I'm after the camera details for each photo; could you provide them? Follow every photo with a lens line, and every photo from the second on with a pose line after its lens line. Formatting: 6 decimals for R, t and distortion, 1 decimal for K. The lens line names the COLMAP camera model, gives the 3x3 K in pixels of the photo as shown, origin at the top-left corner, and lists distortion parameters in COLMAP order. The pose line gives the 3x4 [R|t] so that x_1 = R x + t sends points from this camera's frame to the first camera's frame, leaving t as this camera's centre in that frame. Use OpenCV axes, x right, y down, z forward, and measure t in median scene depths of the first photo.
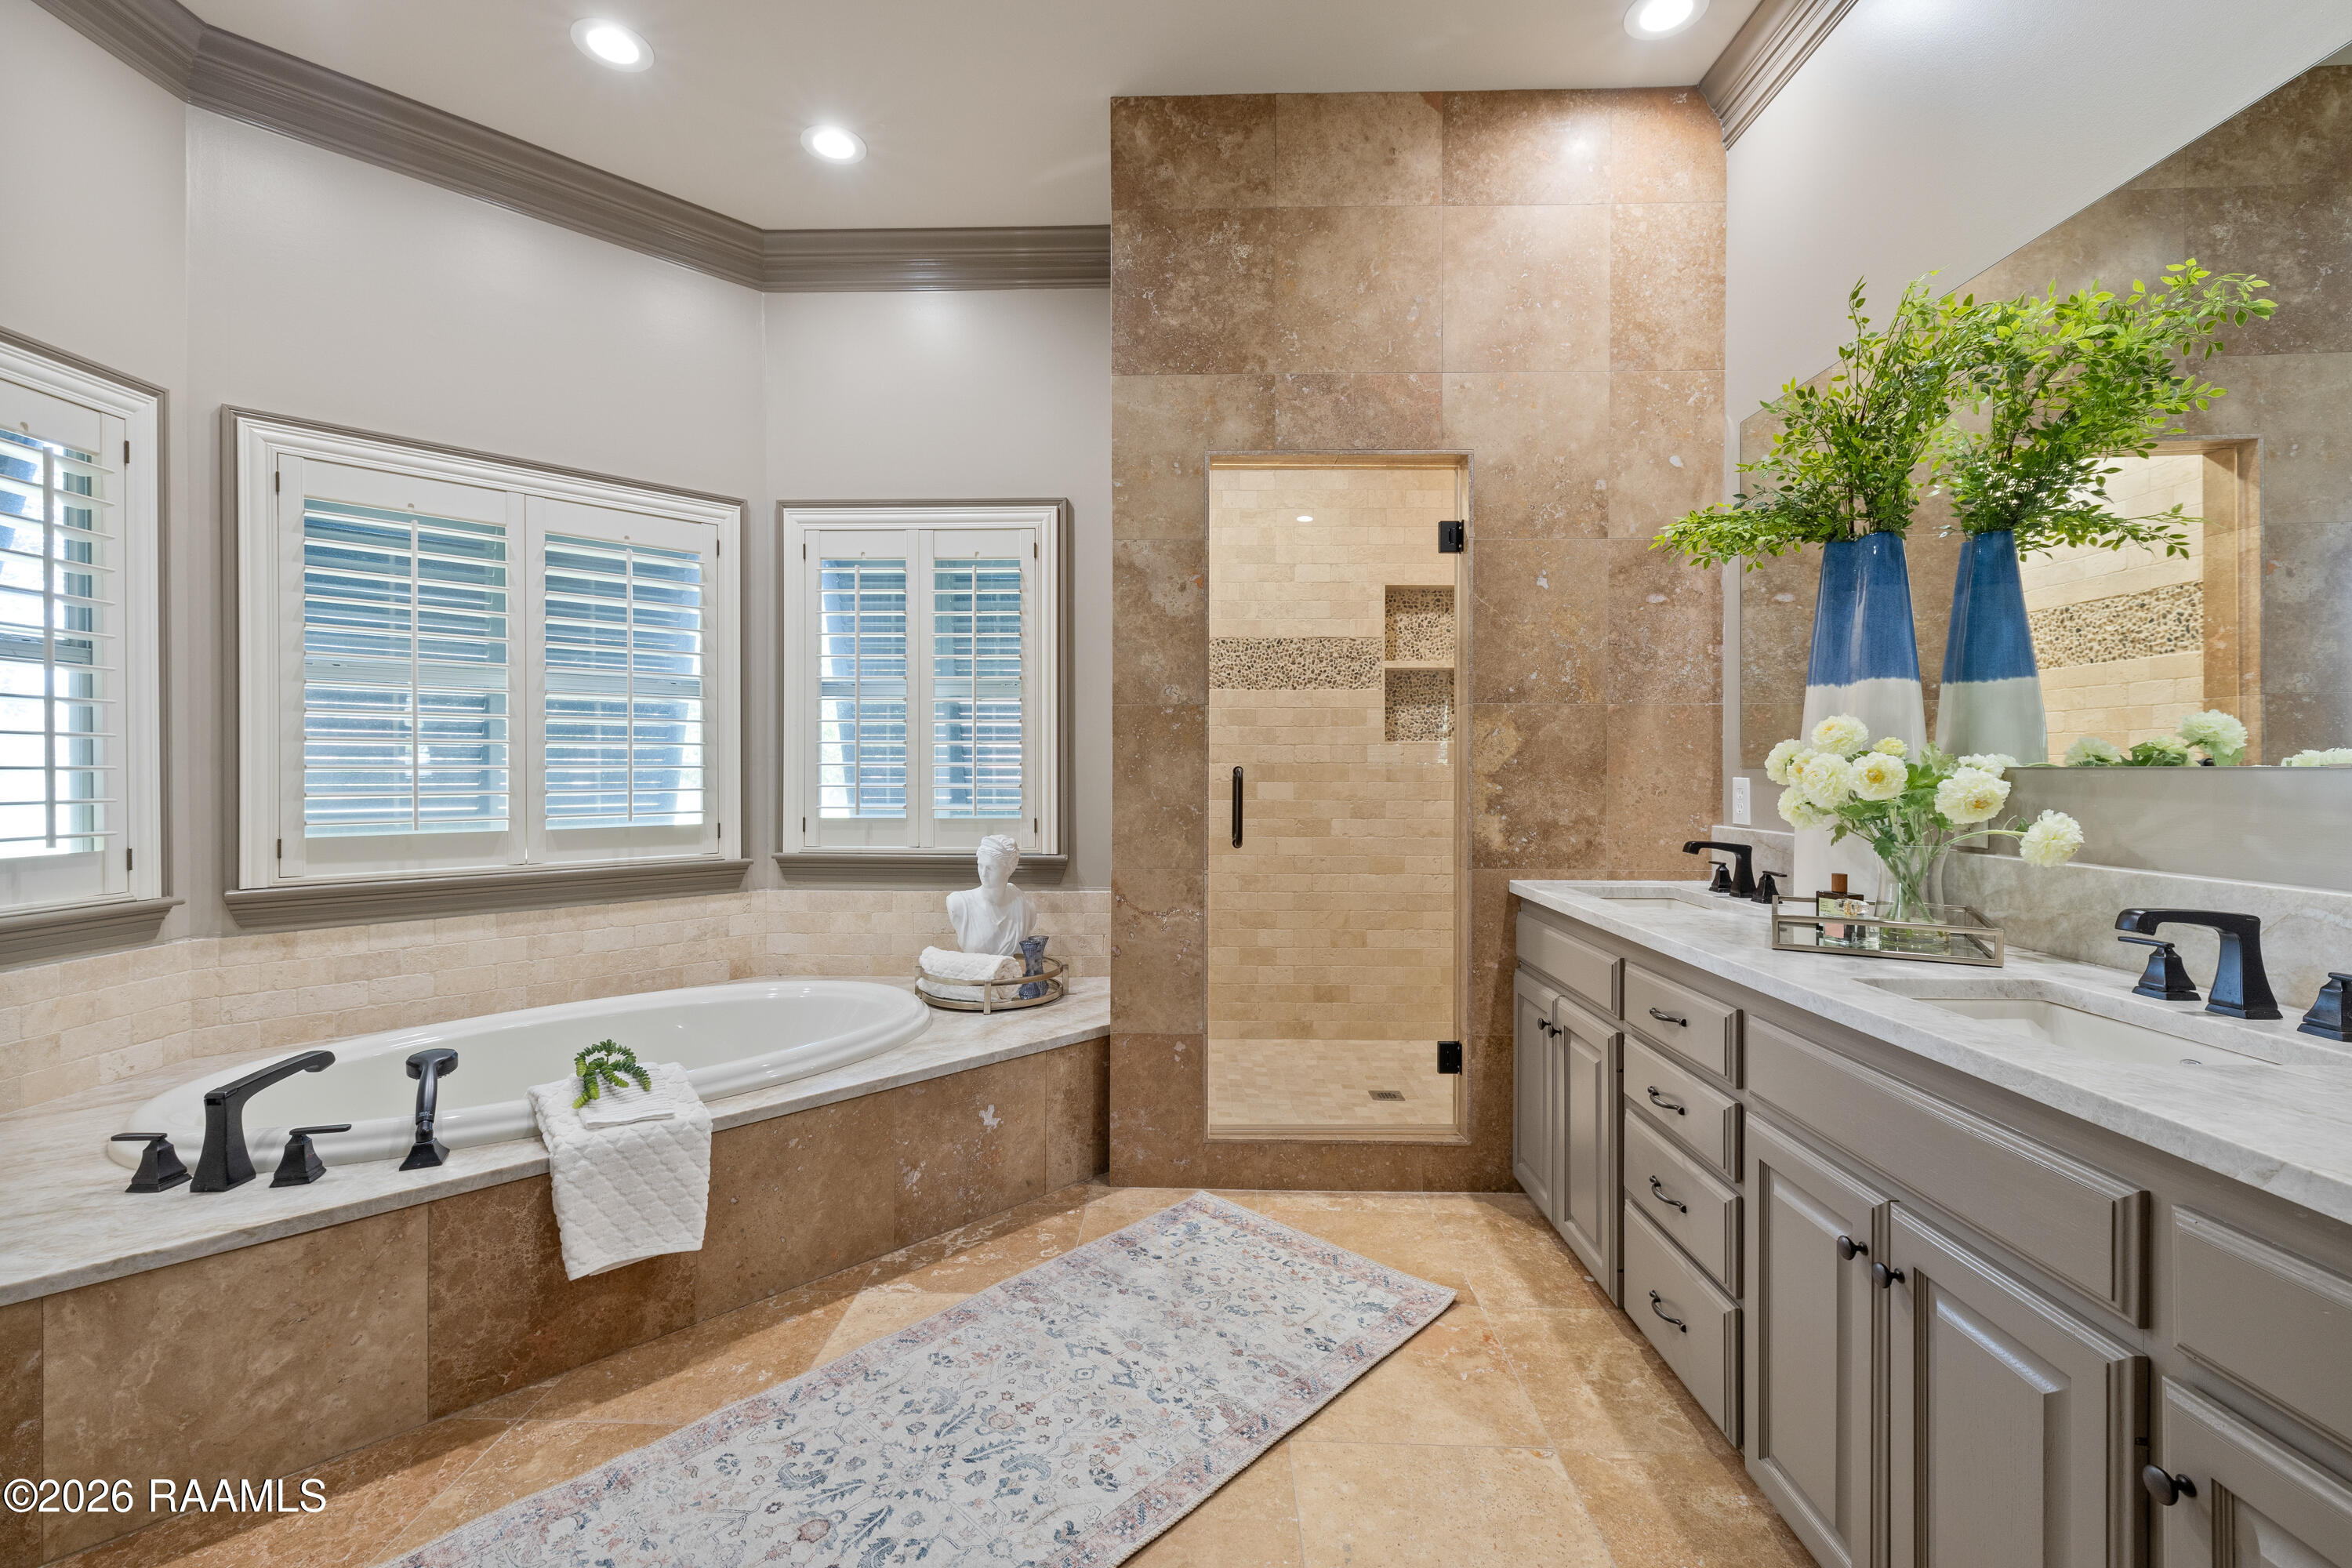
lens RADIAL K [[995.0, 0, 1176.0], [0, 995.0, 784.0], [0, 0, 1]] dist [0.003196, 0.000662]
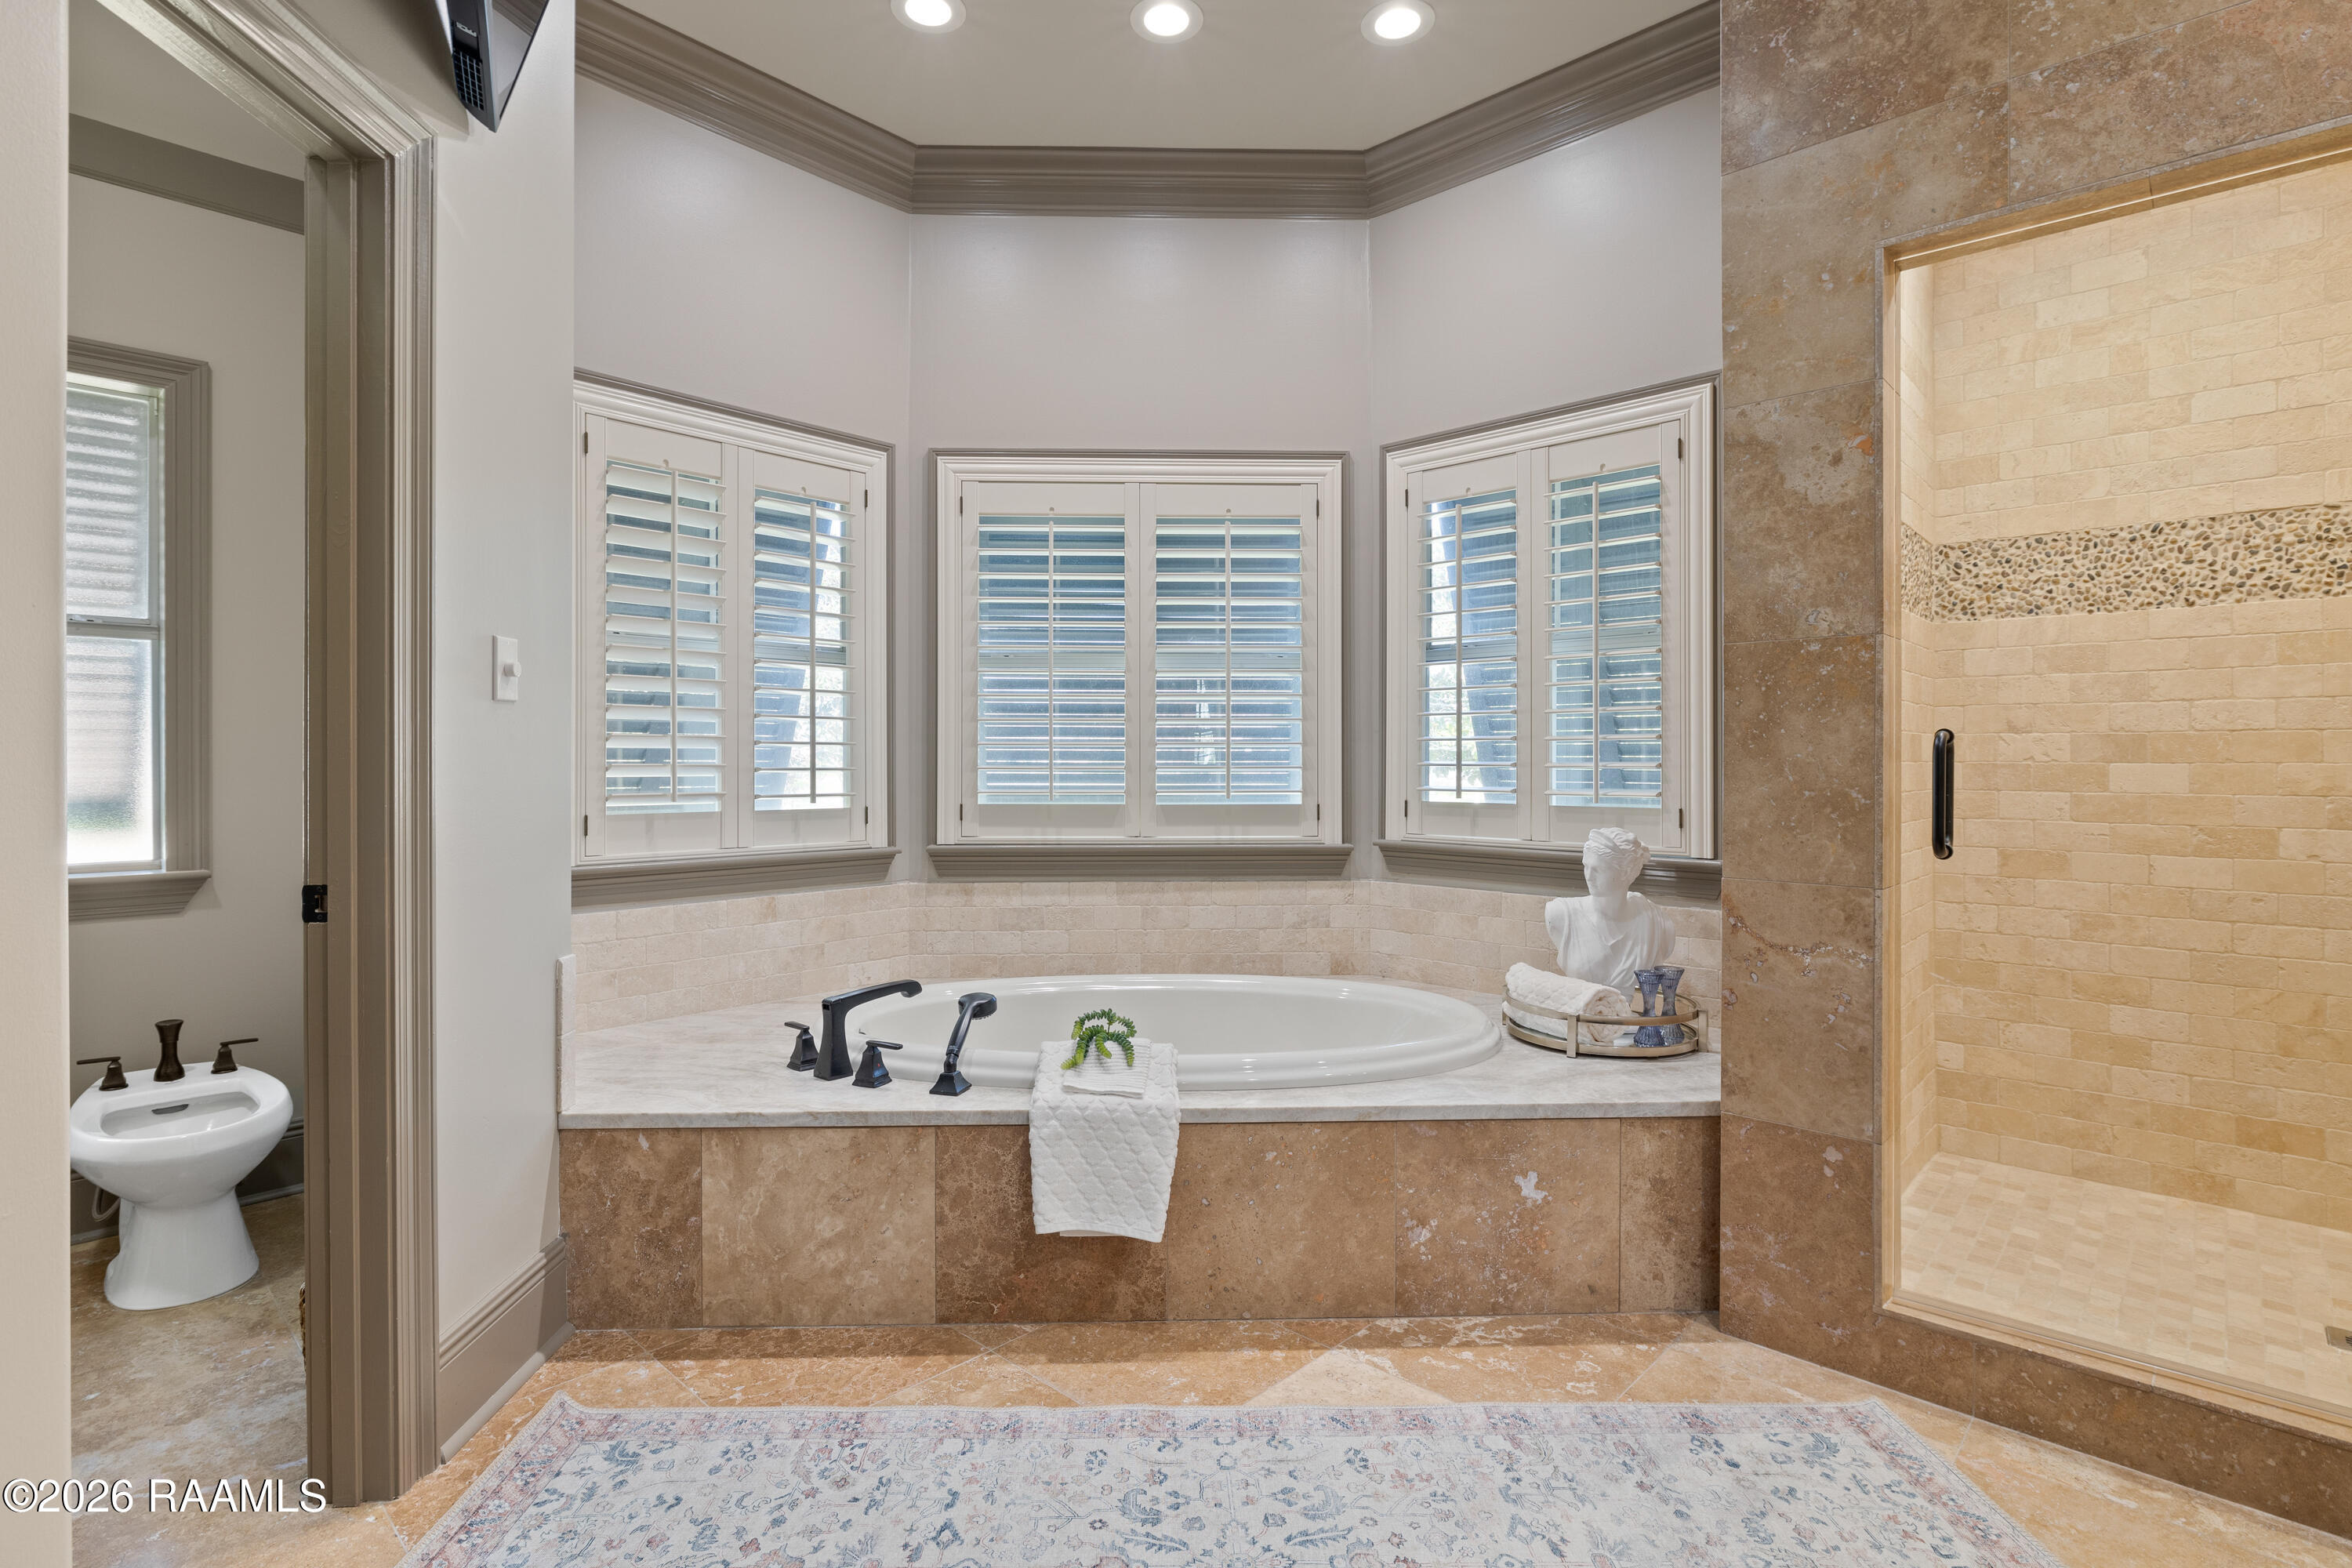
lens RADIAL K [[1138.6, 0, 1174.5], [0, 1138.6, 770.9], [0, 0, 1]] dist [-0.003126, 0.002018]
pose [[0.743113, 0.004851, -0.669148, 0.187184], [-0.009606, 0.999948, -0.003419, 0.016307], [0.669097, 0.008969, 0.743121, 0.147733]]
